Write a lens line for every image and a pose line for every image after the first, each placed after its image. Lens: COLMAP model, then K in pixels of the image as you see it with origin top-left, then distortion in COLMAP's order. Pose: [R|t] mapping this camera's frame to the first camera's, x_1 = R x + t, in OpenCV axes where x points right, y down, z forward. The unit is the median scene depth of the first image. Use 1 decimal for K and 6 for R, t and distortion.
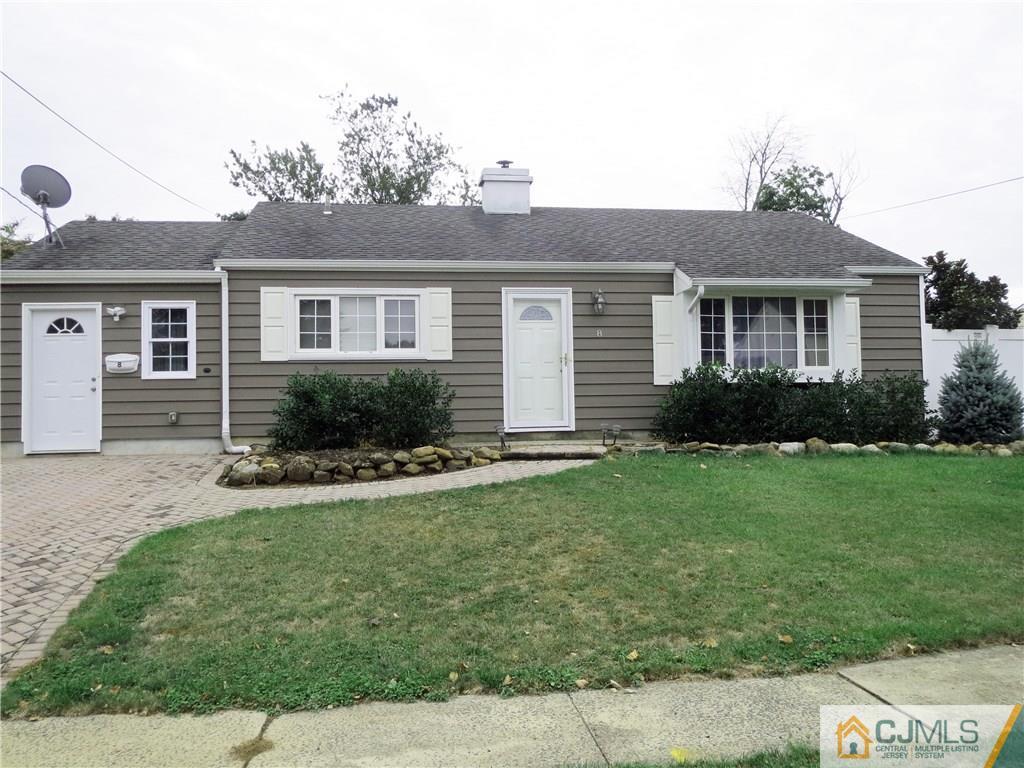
lens RADIAL K [[860.9, 0, 511.8], [0, 860.9, 384.6], [0, 0, 1]] dist [-0.009585, 0.004071]
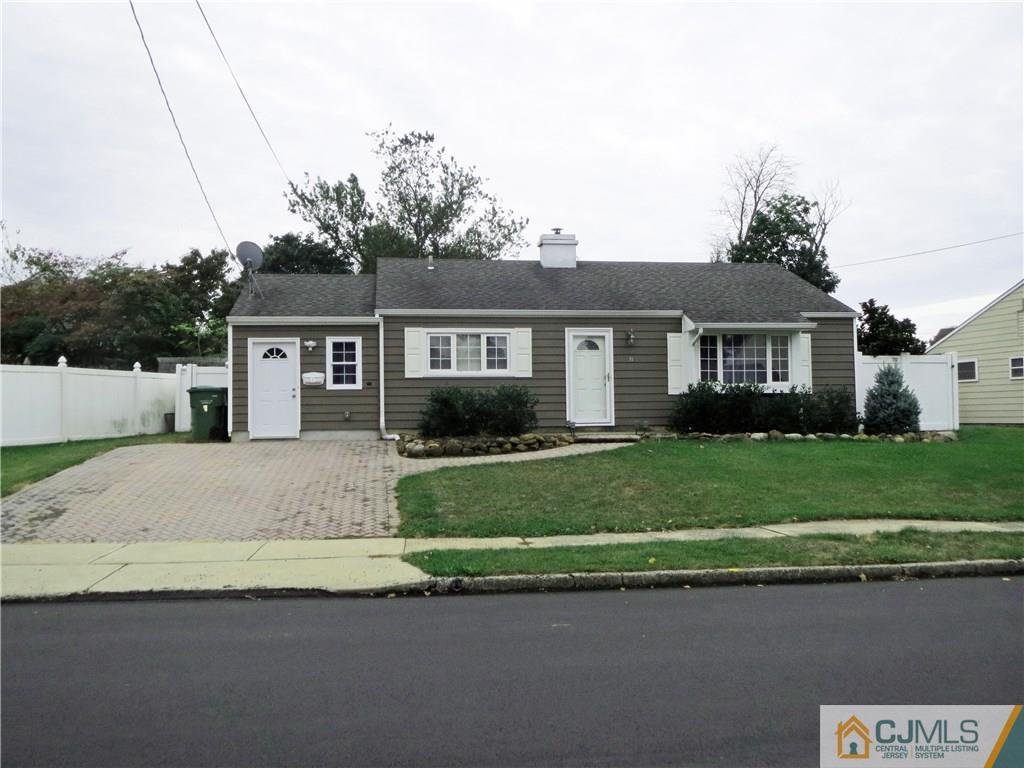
lens RADIAL K [[860.9, 0, 511.8], [0, 860.9, 384.6], [0, 0, 1]] dist [-0.009585, 0.004071]
pose [[0.999993, 0.003564, 0.000783, -0.104637], [-0.003563, 0.999994, -0.000416, -0.014908], [-0.000785, 0.000413, 1.000000, -0.473551]]
